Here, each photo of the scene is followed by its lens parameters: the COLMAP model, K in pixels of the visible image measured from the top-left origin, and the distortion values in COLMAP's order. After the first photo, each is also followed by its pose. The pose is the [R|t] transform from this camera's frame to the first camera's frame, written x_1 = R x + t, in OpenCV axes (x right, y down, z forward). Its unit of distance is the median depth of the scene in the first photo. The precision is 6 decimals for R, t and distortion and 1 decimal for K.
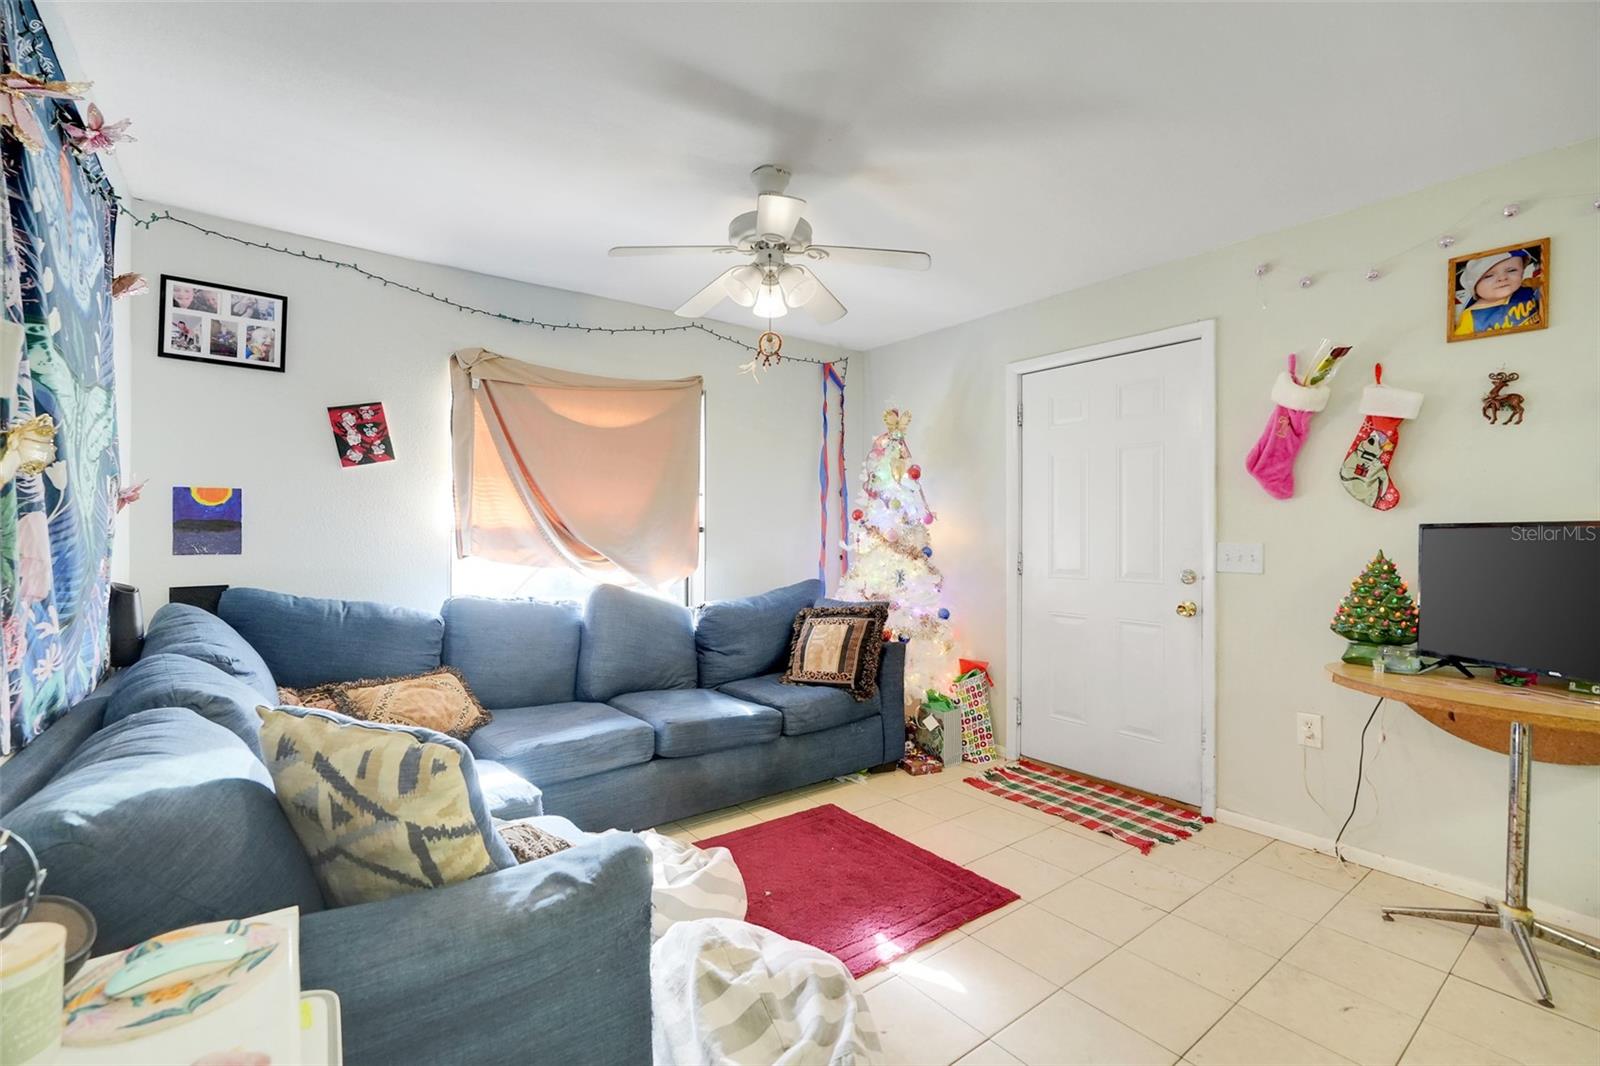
lens RADIAL K [[714.5, 0, 804.1], [0, 714.5, 531.0], [0, 0, 1]] dist [-0.011019, 0.002698]
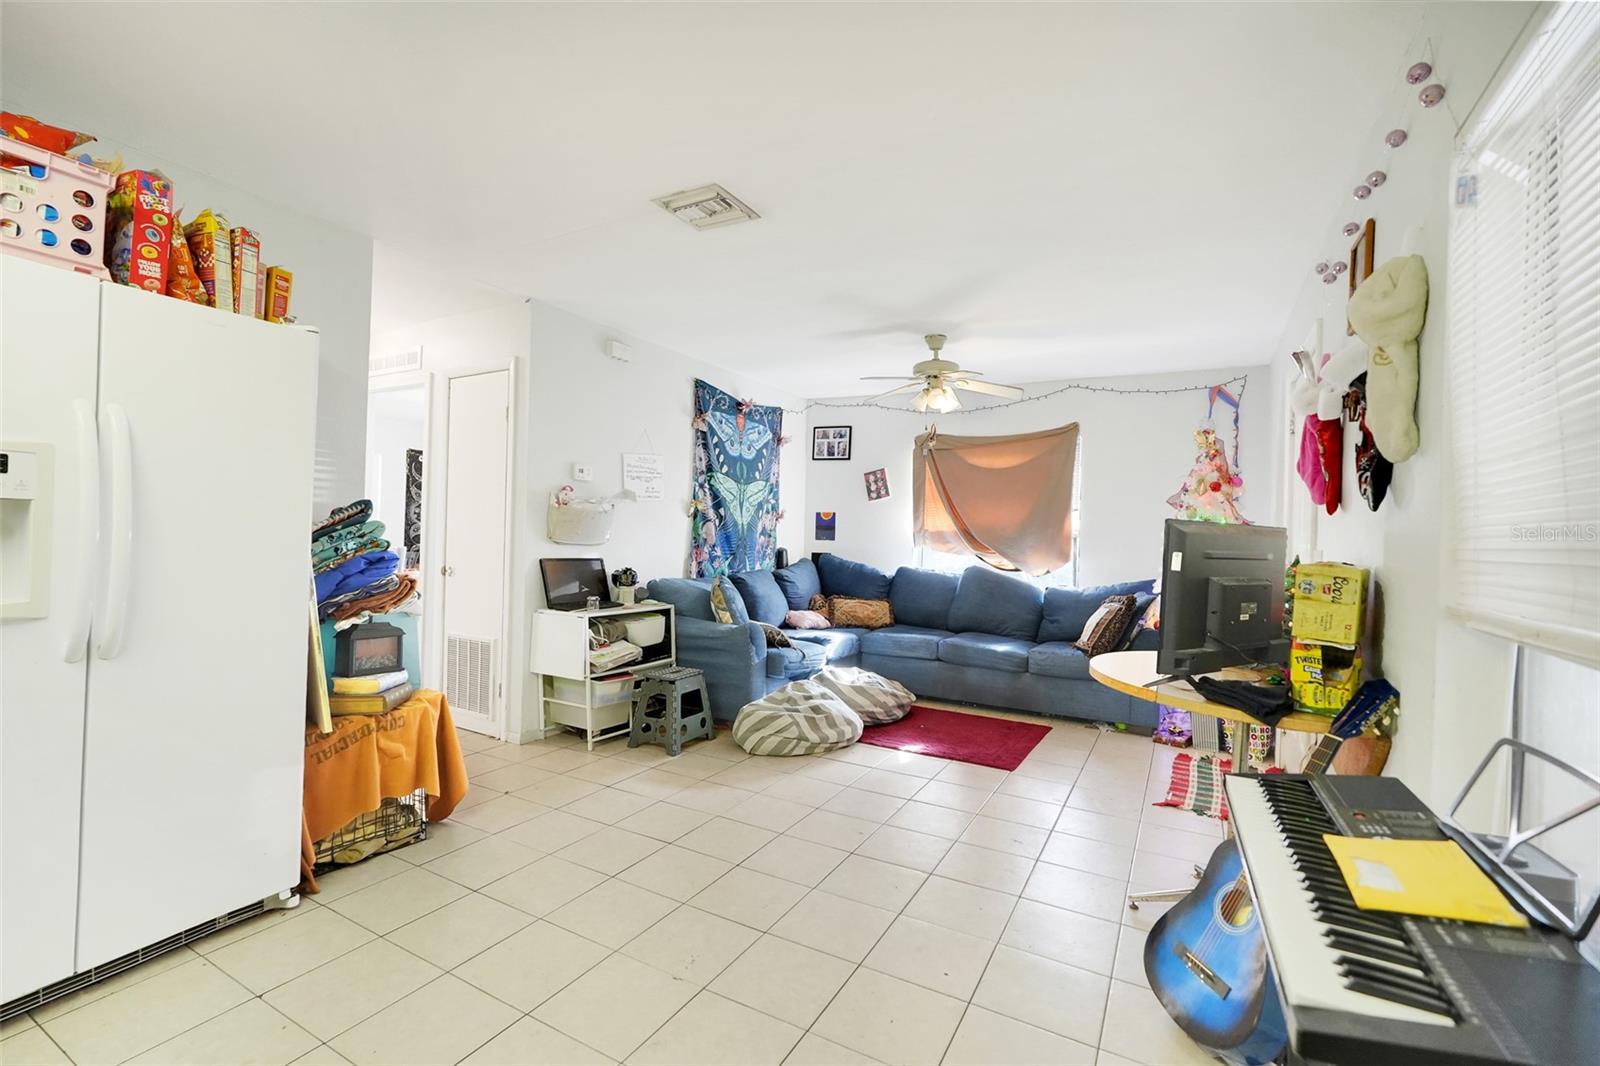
lens RADIAL K [[714.5, 0, 790.4], [0, 714.5, 536.8], [0, 0, 1]] dist [-0.011019, 0.002698]
pose [[0.389580, 0.014641, -0.920876, 1.212211], [-0.025812, 0.999654, 0.004974, 0.011887], [0.920631, 0.021832, 0.389824, -0.039901]]
